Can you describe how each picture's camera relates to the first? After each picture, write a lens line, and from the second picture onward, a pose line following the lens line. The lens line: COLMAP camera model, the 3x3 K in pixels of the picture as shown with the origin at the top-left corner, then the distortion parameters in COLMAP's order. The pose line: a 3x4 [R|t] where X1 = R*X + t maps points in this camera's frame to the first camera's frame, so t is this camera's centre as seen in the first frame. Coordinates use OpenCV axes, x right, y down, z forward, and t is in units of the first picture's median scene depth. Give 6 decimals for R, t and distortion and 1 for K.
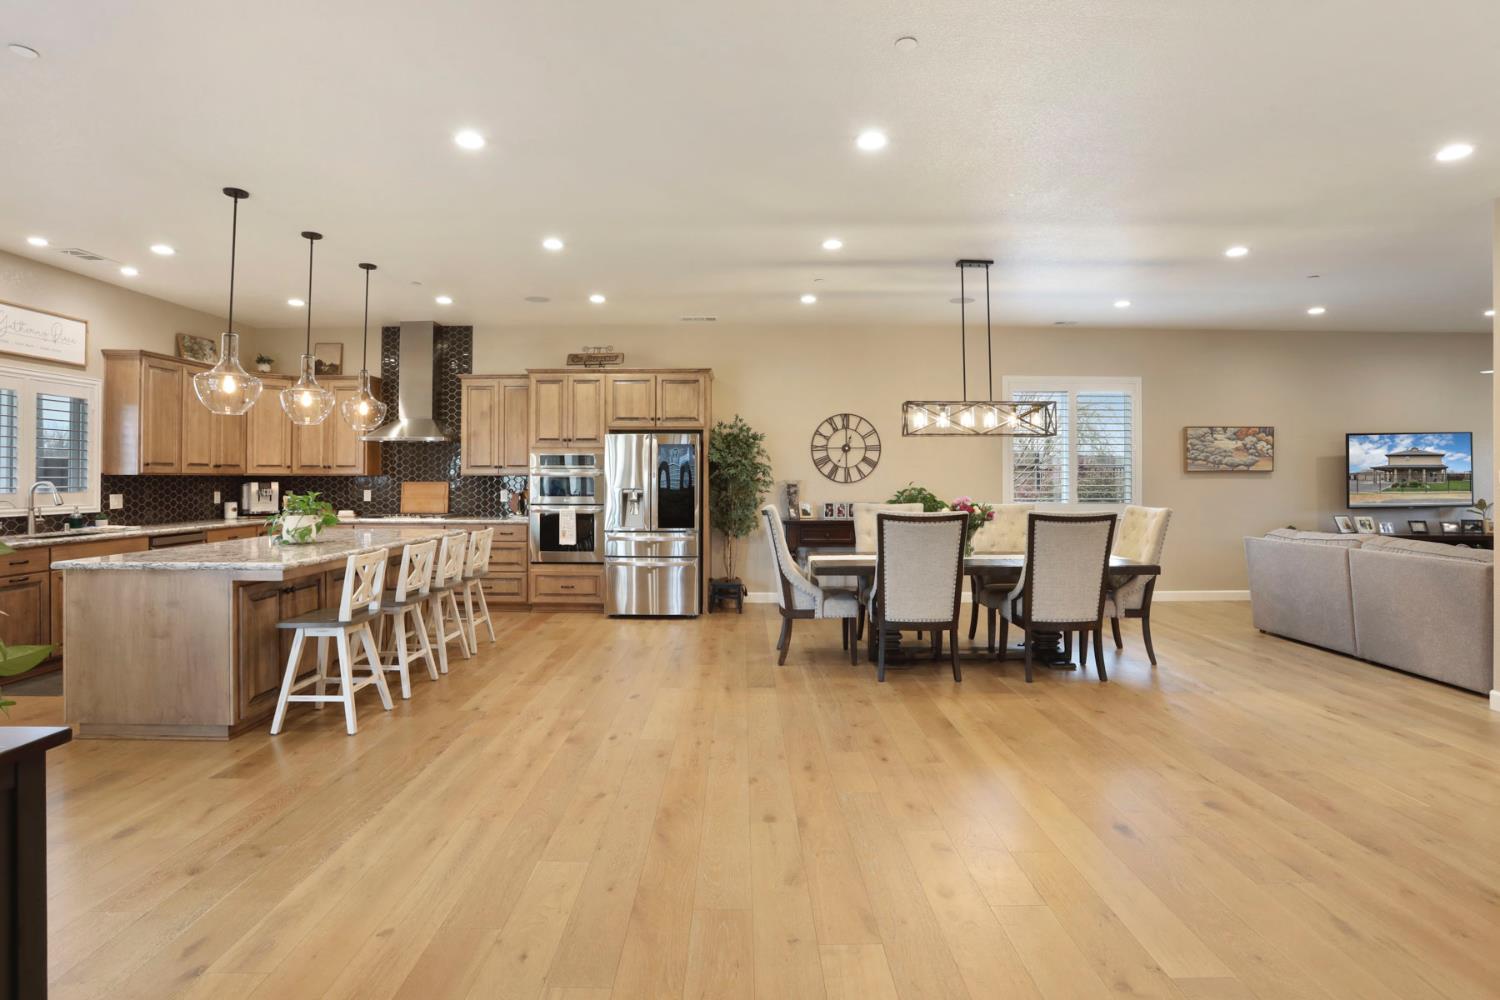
lens RADIAL K [[743.9, 0, 733.9], [0, 743.9, 472.8], [0, 0, 1]] dist [-0.065970, 0.033977]
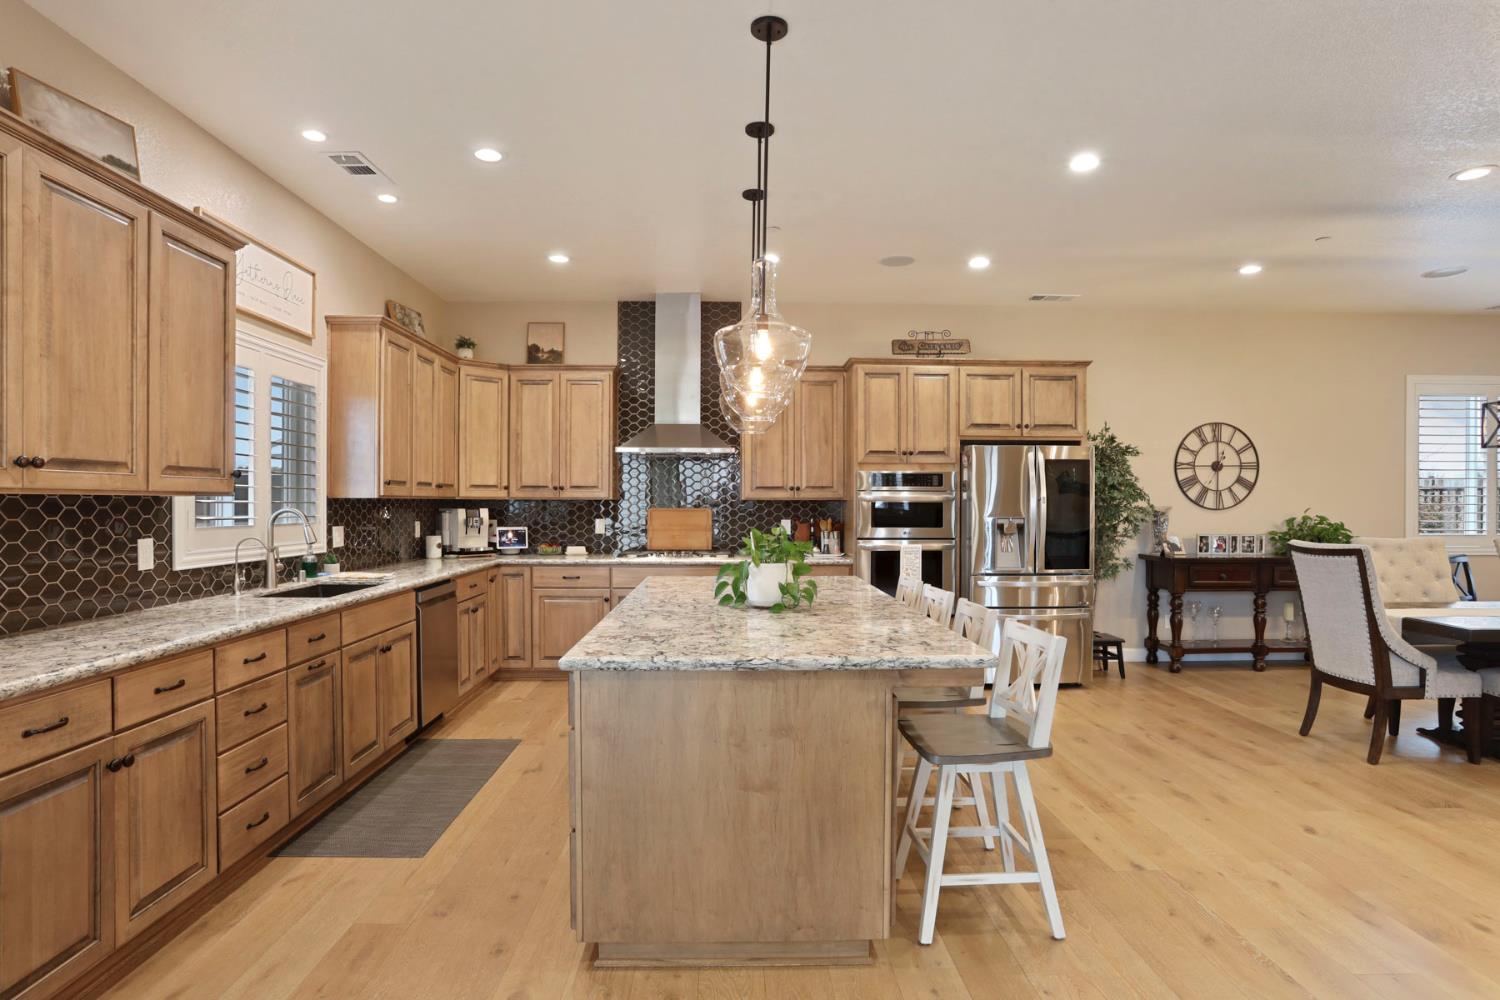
lens RADIAL K [[795.6, 0, 743.9], [0, 795.6, 504.1], [0, 0, 1]] dist [-0.062925, 0.033320]
pose [[0.999394, 0.001290, 0.034790, -0.431803], [-0.001596, 0.999960, 0.008758, 0.001155], [-0.034778, -0.008809, 0.999356, 0.205981]]
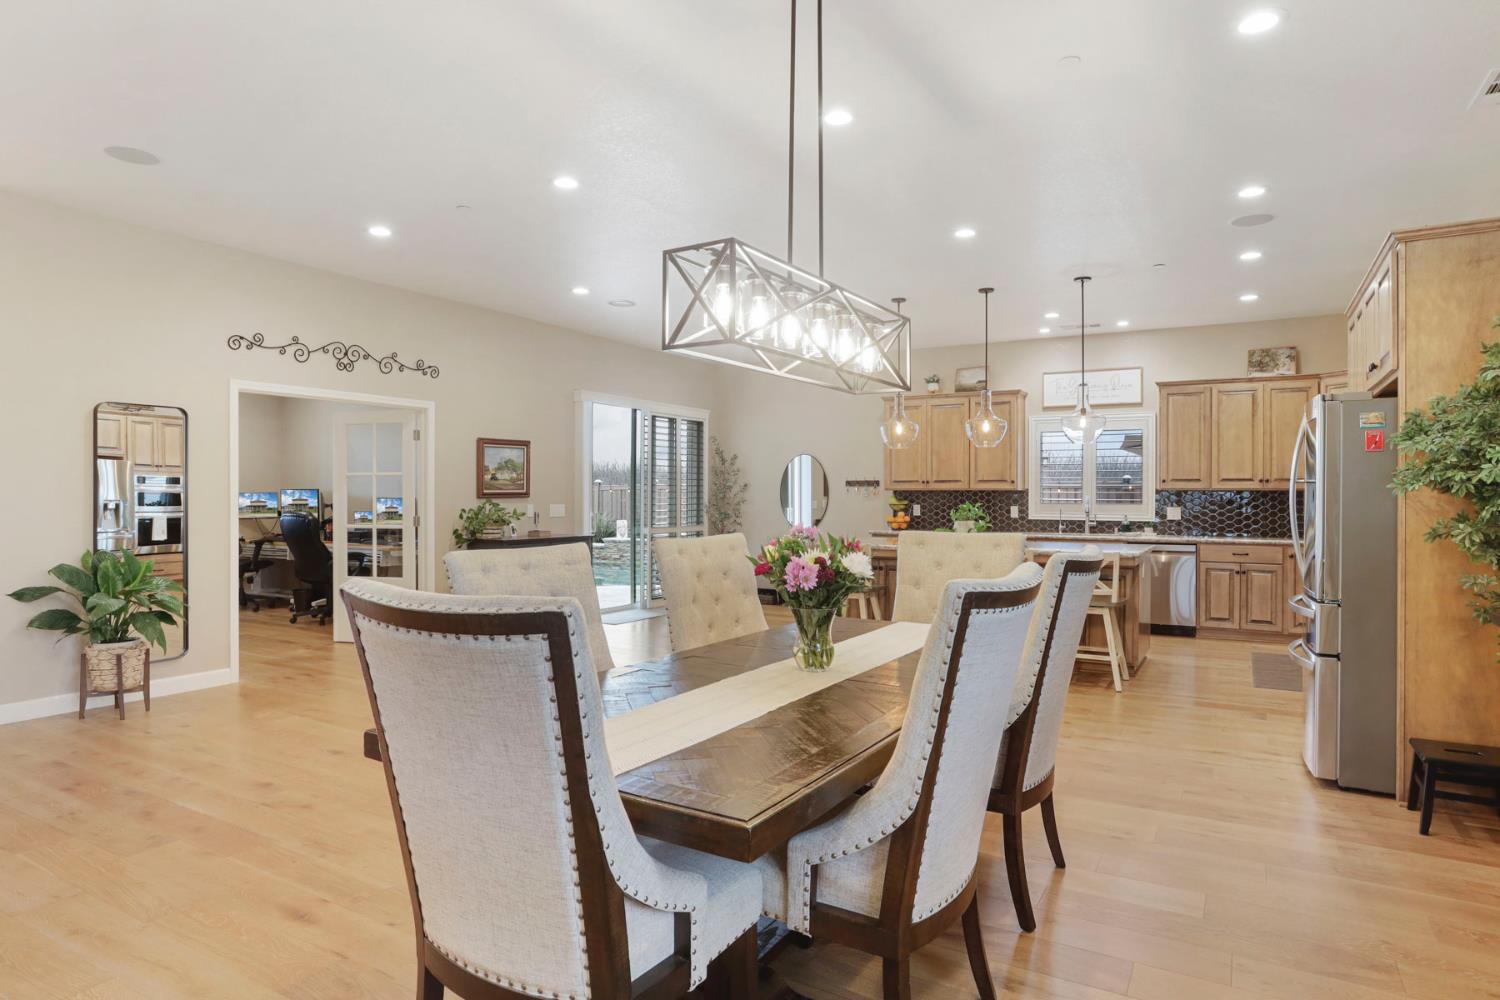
lens RADIAL K [[869.6, 0, 757.9], [0, 869.6, 495.8], [0, 0, 1]] dist [-0.025736, 0.000966]
pose [[-0.478874, -0.003366, -0.877877, 0.602990], [0.001278, 0.999989, -0.004532, 0.014729], [0.877883, -0.003292, -0.478864, 0.944400]]
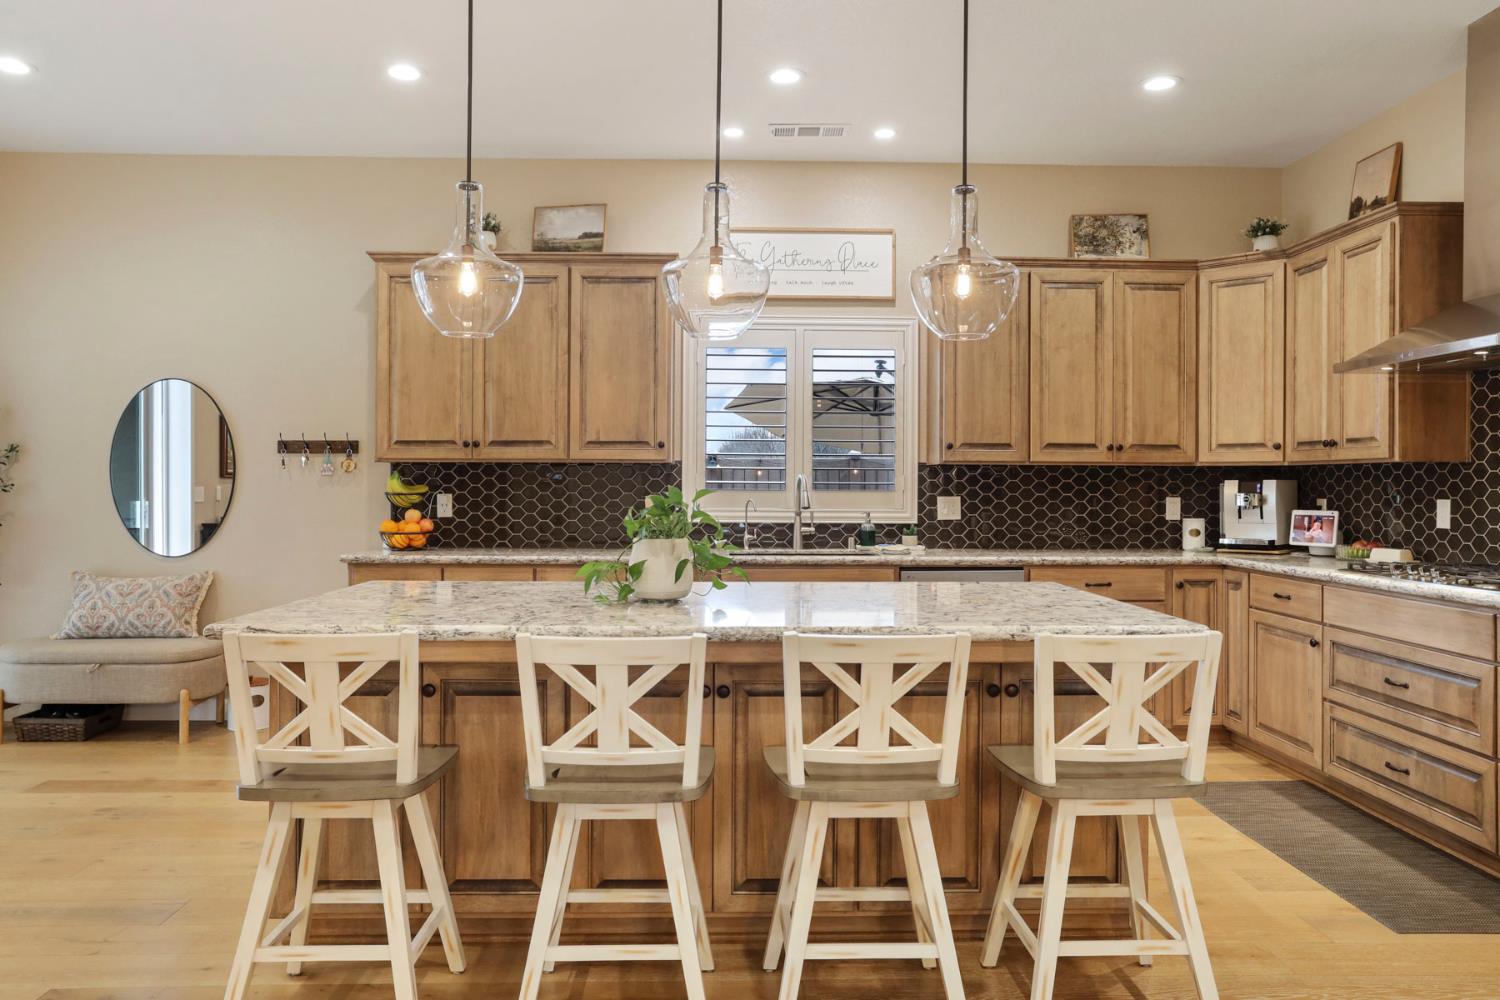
lens RADIAL K [[1067.4, 0, 744.1], [0, 1067.4, 480.4], [0, 0, 1]] dist [-0.030117, 0.003895]
pose [[0.040625, -0.003632, -0.999168, 0.051332], [0.002188, 0.999991, -0.003546, 0.016305], [0.999172, -0.002042, 0.040633, 0.687959]]
